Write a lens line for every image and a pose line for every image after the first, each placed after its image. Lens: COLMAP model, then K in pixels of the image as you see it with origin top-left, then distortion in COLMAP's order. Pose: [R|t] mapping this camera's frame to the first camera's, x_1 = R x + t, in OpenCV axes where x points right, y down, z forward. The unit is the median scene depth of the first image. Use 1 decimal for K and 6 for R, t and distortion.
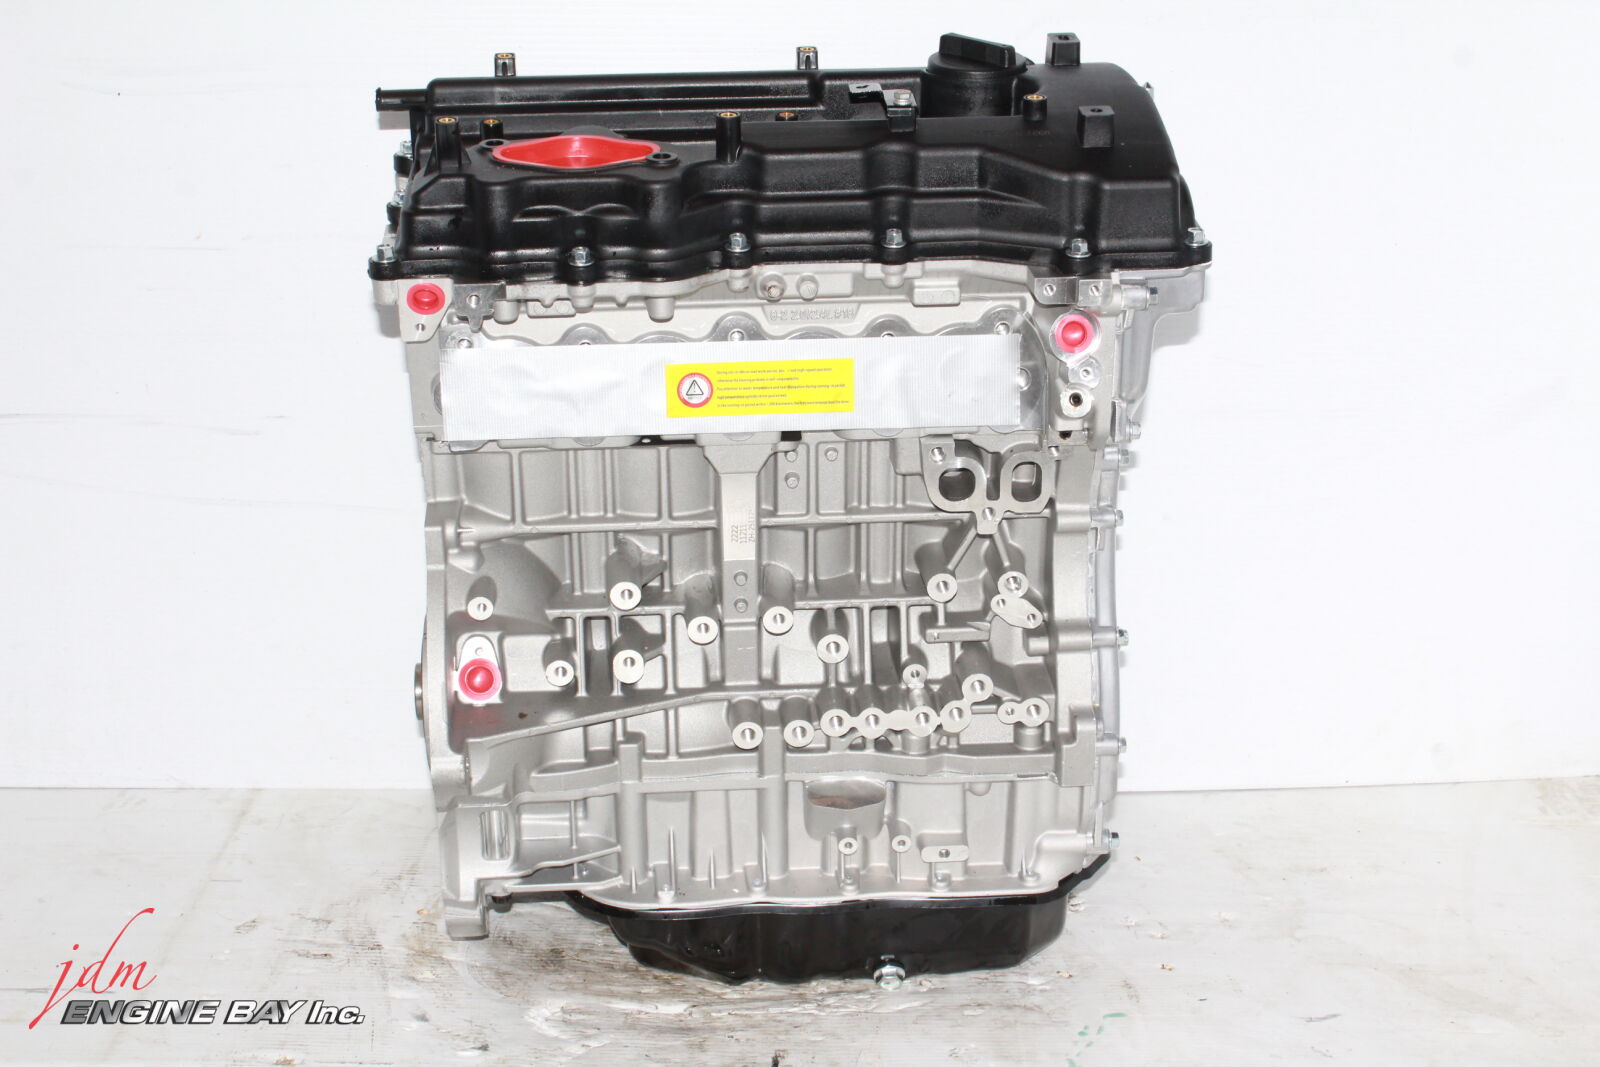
lens RADIAL K [[2532.3, 0, 800.0], [0, 2532.3, 533.5], [0, 0, 1]] dist [0.005087, 0.138901]
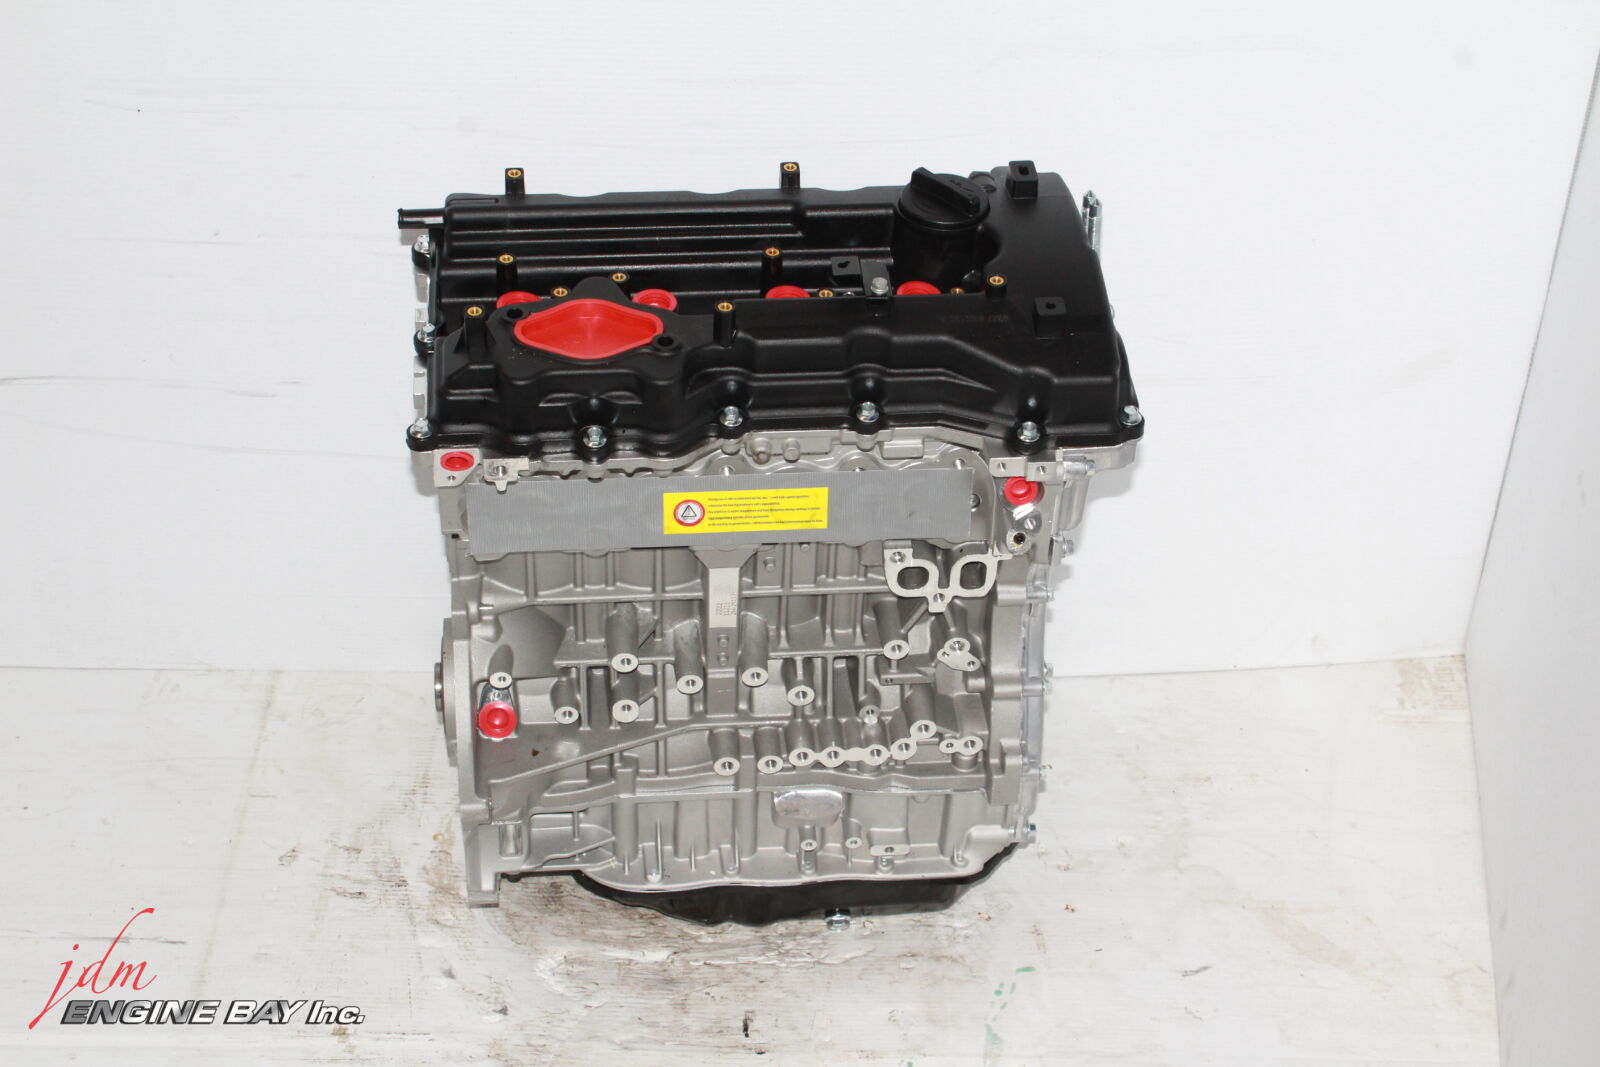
lens RADIAL K [[2581.1, 0, 800.0], [0, 2581.1, 533.5], [0, 0, 1]] dist [0.033876, 0.000362]
pose [[0.998997, 0.014304, 0.042435, -0.038545], [-0.025629, 0.959697, 0.279865, -0.355611], [-0.036721, -0.280672, 0.959101, -0.118970]]
